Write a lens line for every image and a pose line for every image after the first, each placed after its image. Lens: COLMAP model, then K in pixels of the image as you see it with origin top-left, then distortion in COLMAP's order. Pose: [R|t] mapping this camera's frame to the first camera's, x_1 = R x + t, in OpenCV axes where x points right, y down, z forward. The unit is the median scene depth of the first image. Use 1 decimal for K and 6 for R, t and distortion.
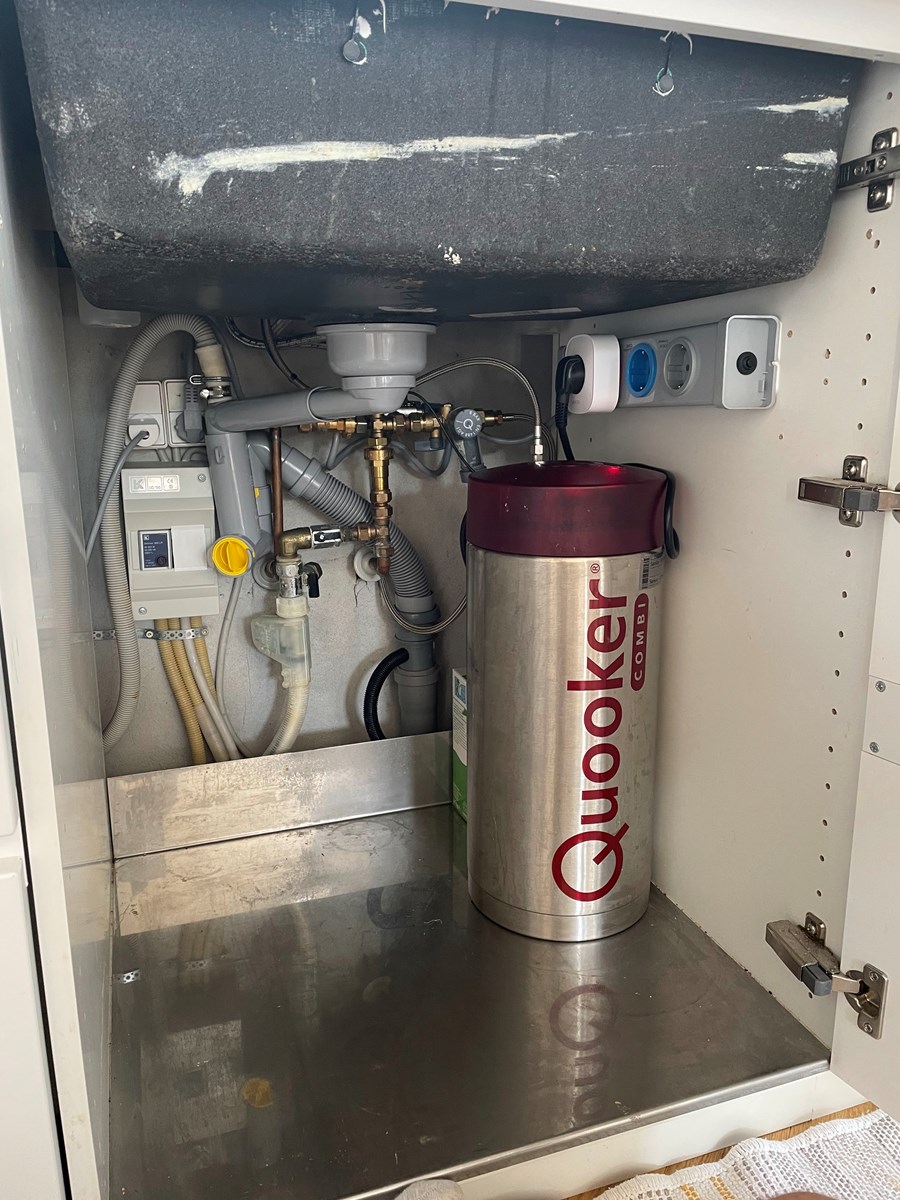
lens RADIAL K [[959.7, 0, 450.0], [0, 959.7, 600.0], [0, 0, 1]] dist [0.109665, -0.001648]
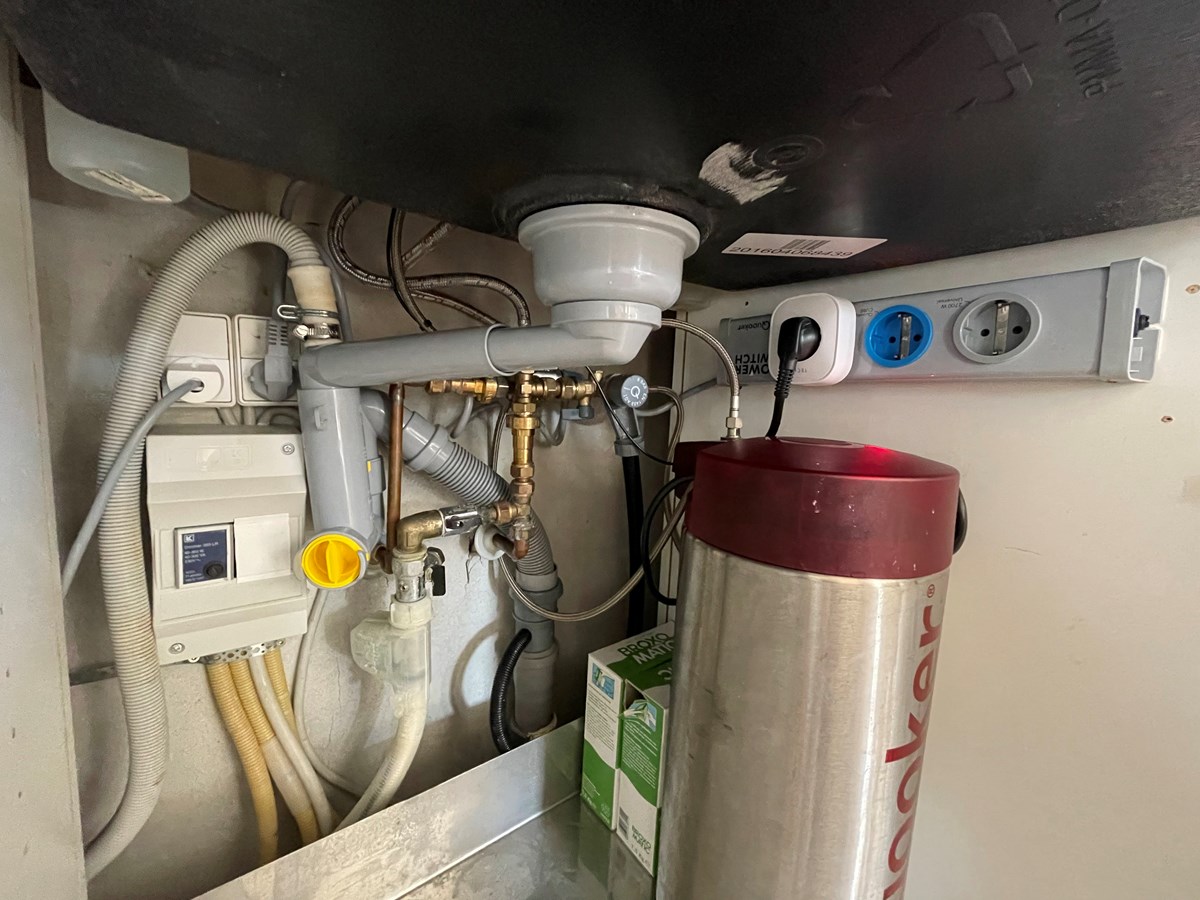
lens RADIAL K [[491.1, 0, 600.0], [0, 491.1, 450.0], [0, 0, 1]] dist [-0.001145, -0.000021]
pose [[0.941682, 0.011100, 0.336320, -0.158739], [0.022507, 0.995140, -0.095862, -0.083845], [-0.335750, 0.097841, 0.936856, 0.573882]]
